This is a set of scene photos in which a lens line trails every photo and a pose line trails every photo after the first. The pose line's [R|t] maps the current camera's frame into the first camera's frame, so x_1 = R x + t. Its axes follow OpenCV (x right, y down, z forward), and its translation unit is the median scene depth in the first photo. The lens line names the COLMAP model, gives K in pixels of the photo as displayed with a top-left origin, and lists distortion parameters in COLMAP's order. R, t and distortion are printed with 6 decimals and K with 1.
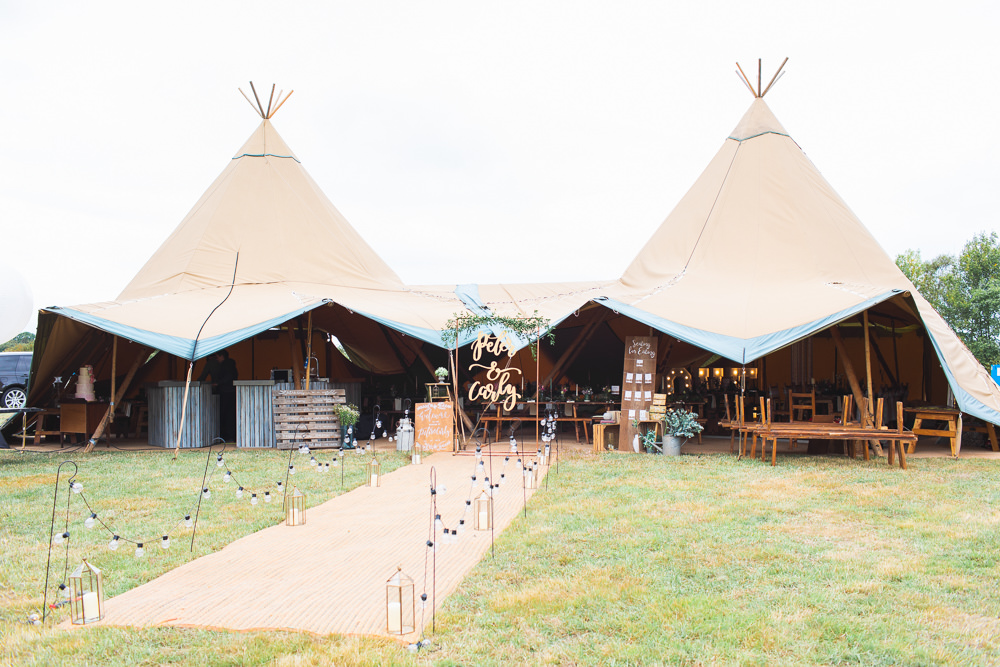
lens RADIAL K [[977.2, 0, 500.3], [0, 977.2, 334.1], [0, 0, 1]] dist [0.015711, 0.000000]
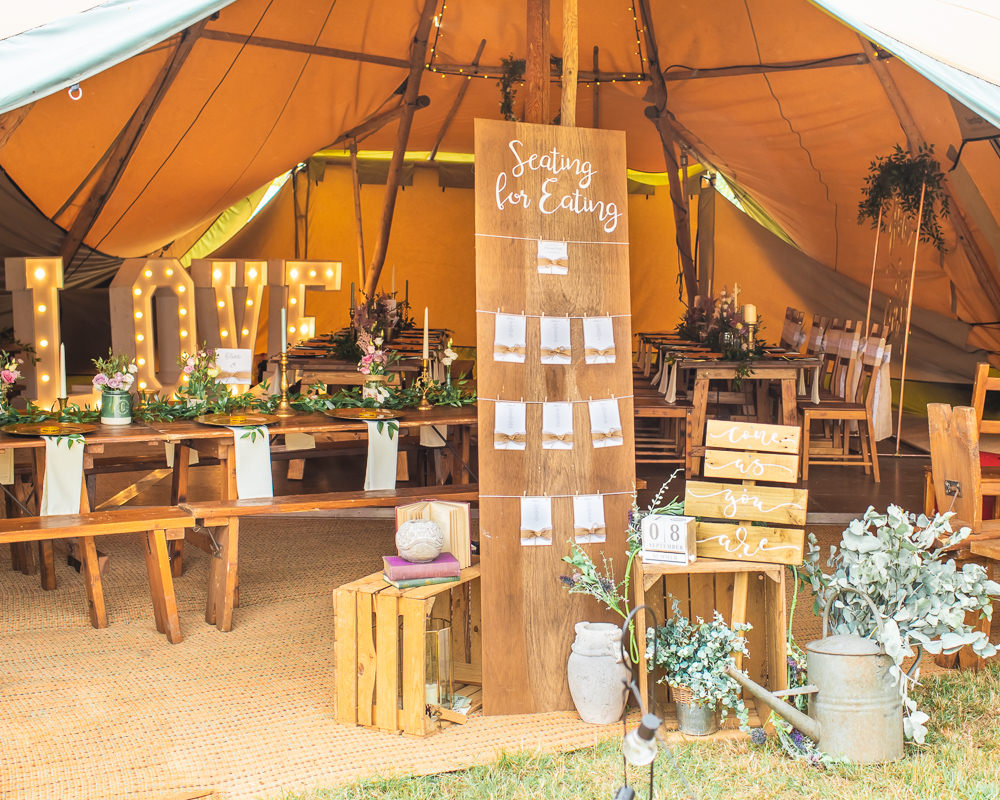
lens RADIAL K [[1253.7, 0, 500.5], [0, 1253.7, 400.5], [0, 0, 1]] dist [-0.022083, 0.000000]
pose [[0.749382, -0.061814, 0.659246, -0.035557], [-0.041276, 0.989335, 0.139685, 0.023091], [-0.660850, -0.131888, 0.738839, 0.818719]]
